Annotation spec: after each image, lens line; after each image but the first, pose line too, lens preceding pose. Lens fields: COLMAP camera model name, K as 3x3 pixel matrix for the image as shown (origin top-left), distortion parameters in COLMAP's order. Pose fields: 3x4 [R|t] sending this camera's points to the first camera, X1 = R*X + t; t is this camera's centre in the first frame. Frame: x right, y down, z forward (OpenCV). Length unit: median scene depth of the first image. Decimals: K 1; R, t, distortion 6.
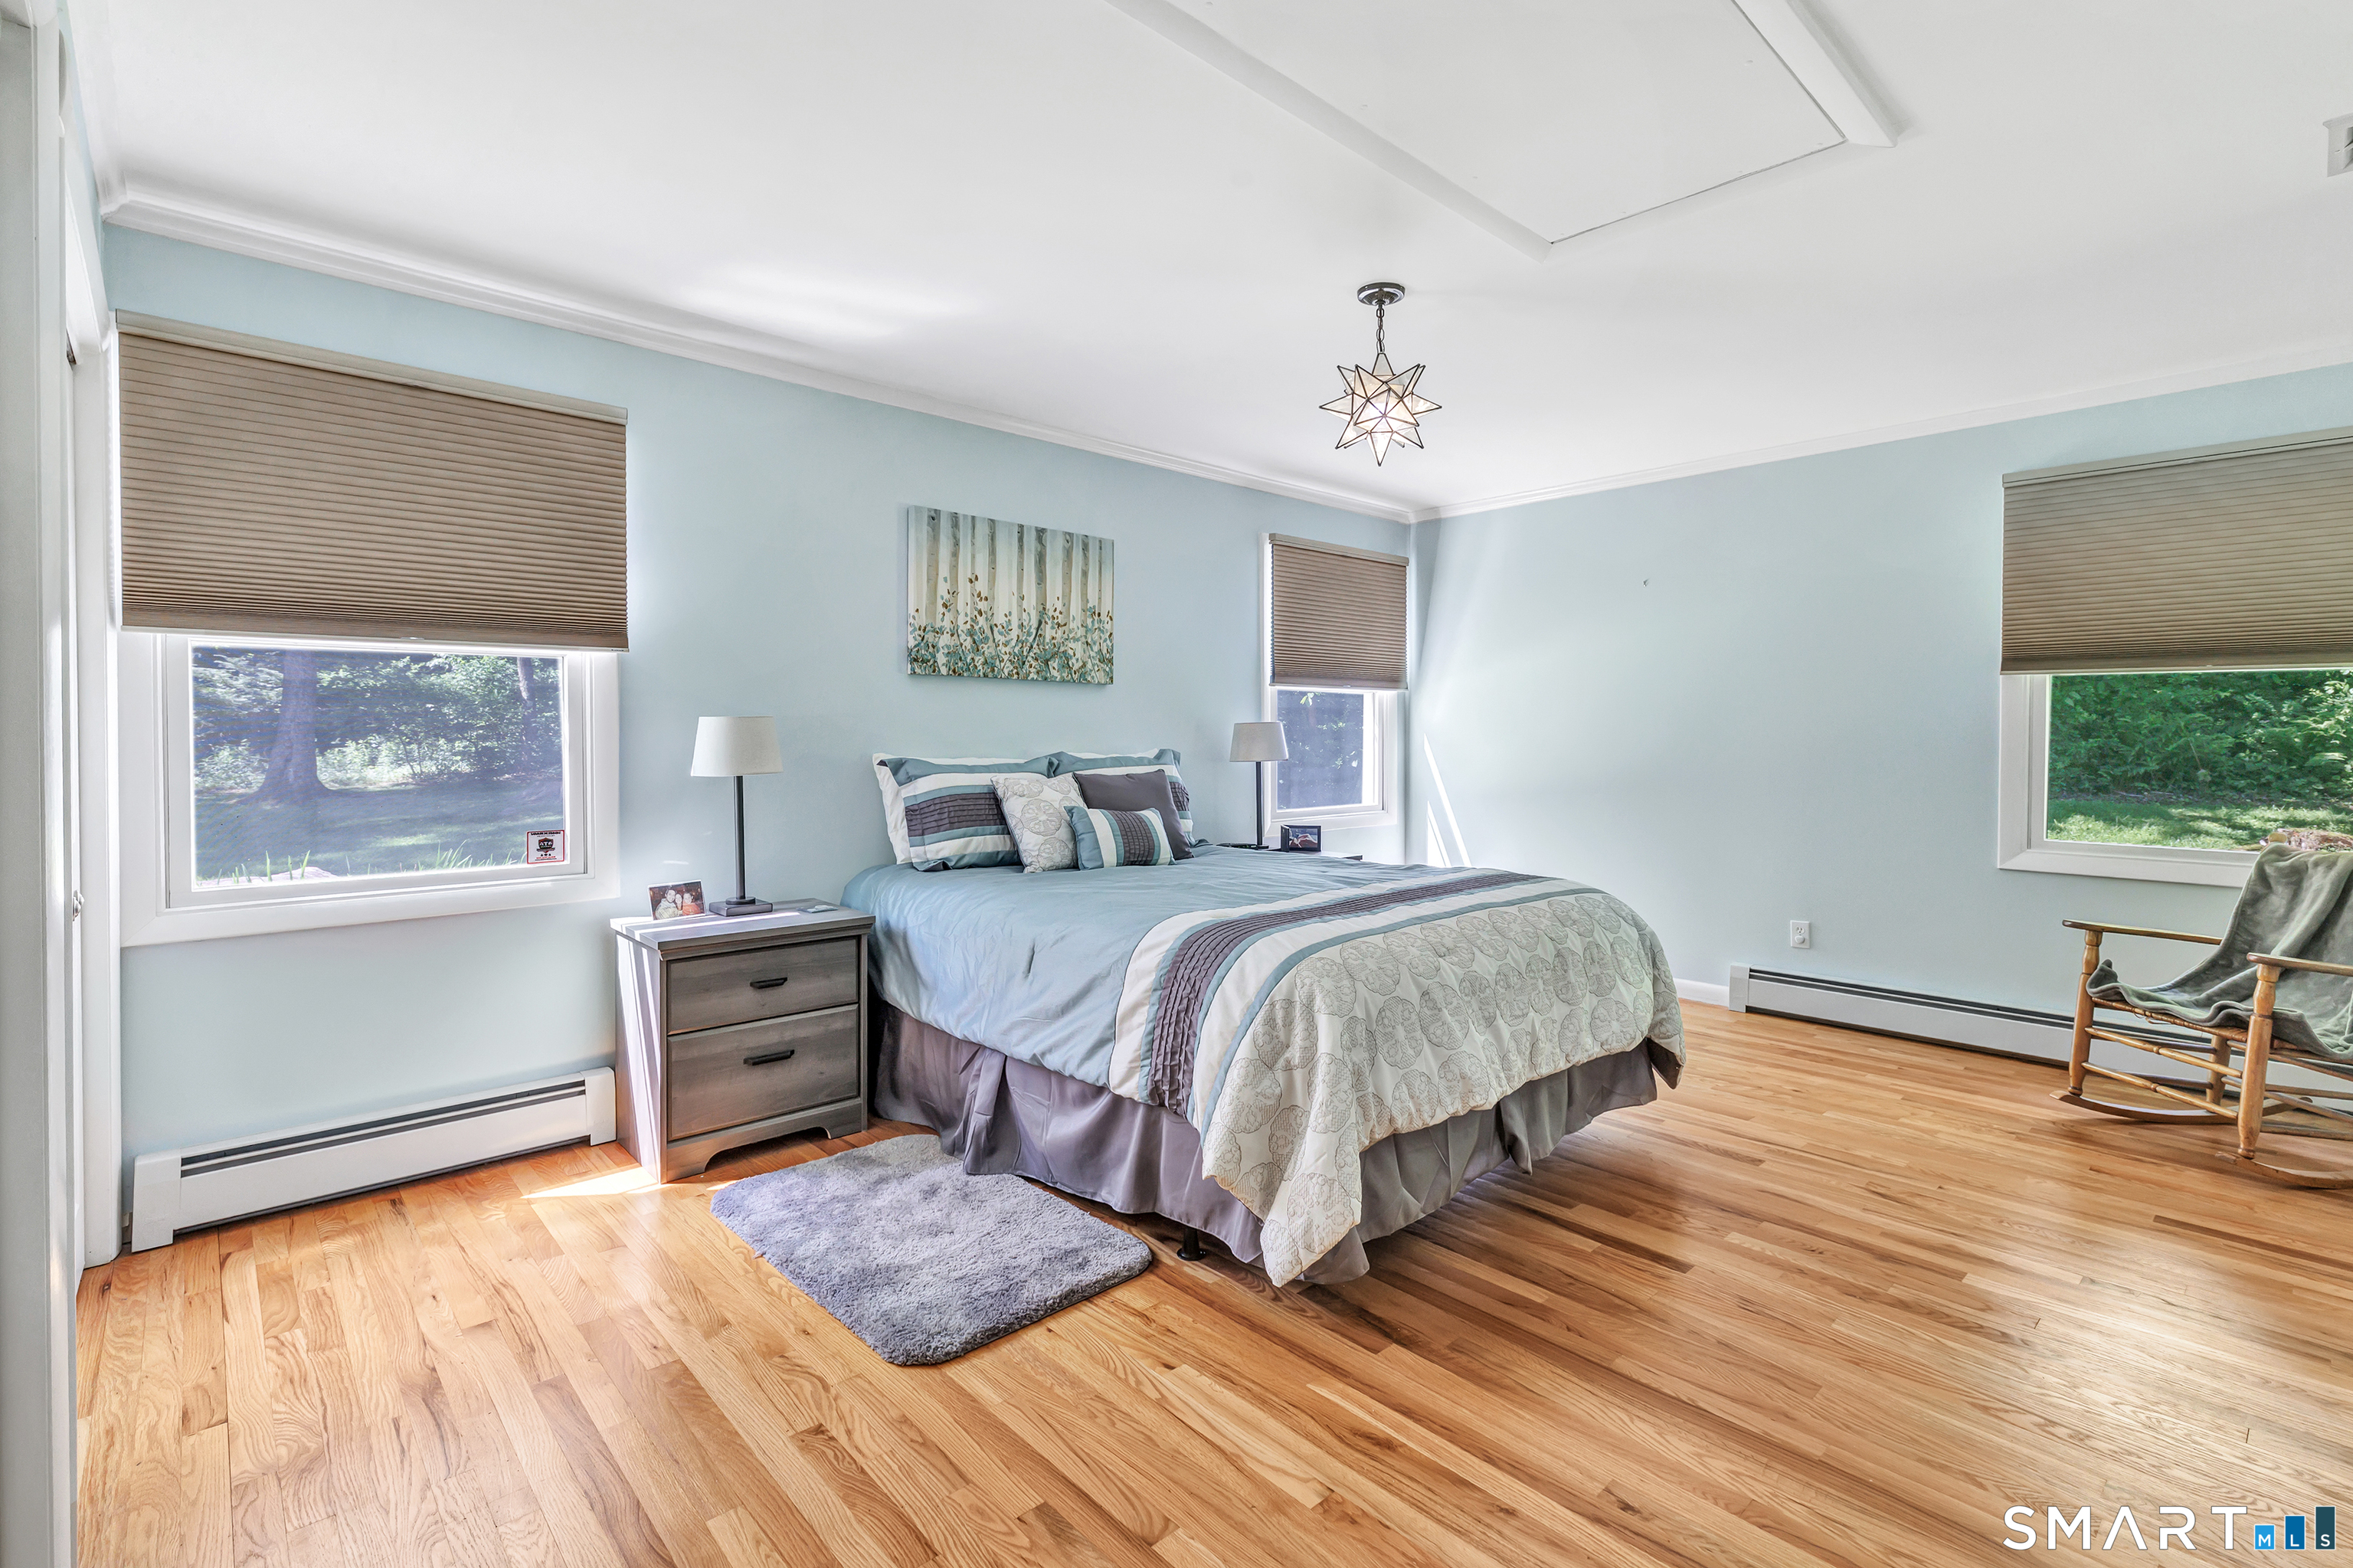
lens RADIAL K [[1082.1, 0, 1173.1], [0, 1082.1, 740.1], [0, 0, 1]] dist [-0.008633, 0.000016]
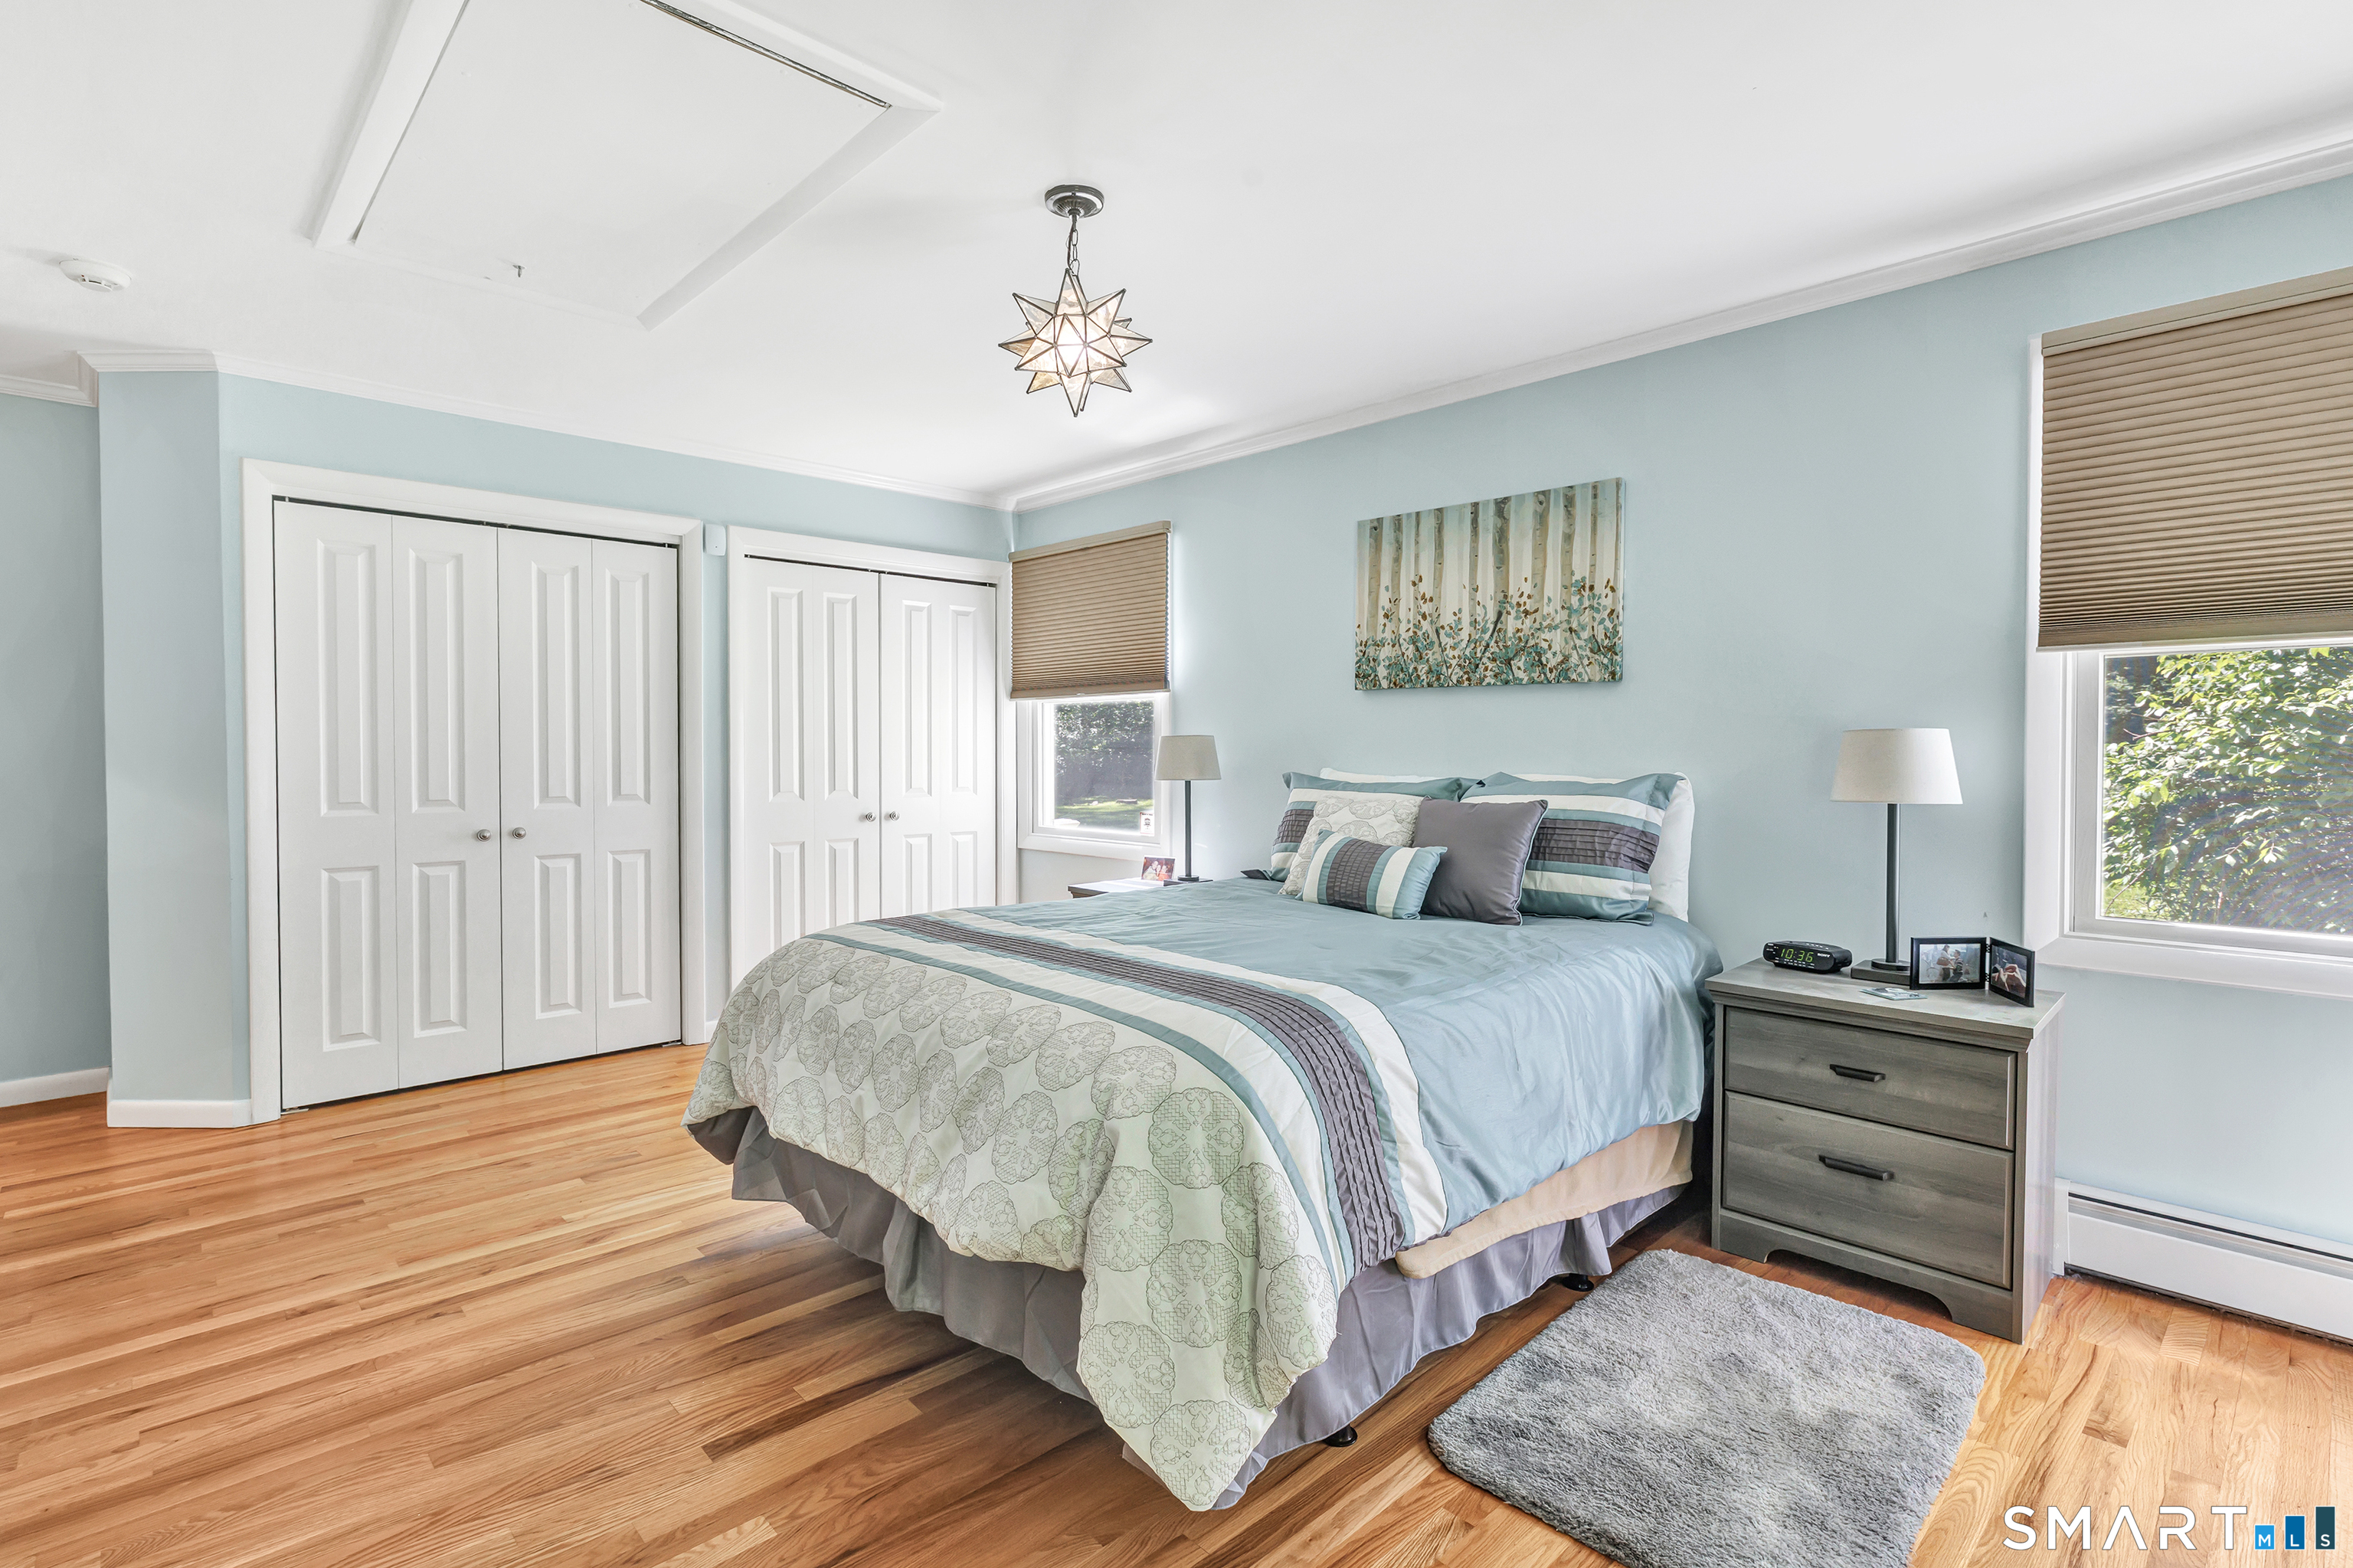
lens RADIAL K [[1082.1, 0, 1175.3], [0, 1082.1, 776.2], [0, 0, 1]] dist [-0.008633, 0.000016]
pose [[0.029474, 0.025024, -0.999252, 0.722893], [-0.005855, 0.999674, 0.024861, -0.004859], [0.999548, 0.005118, 0.029611, 0.761241]]
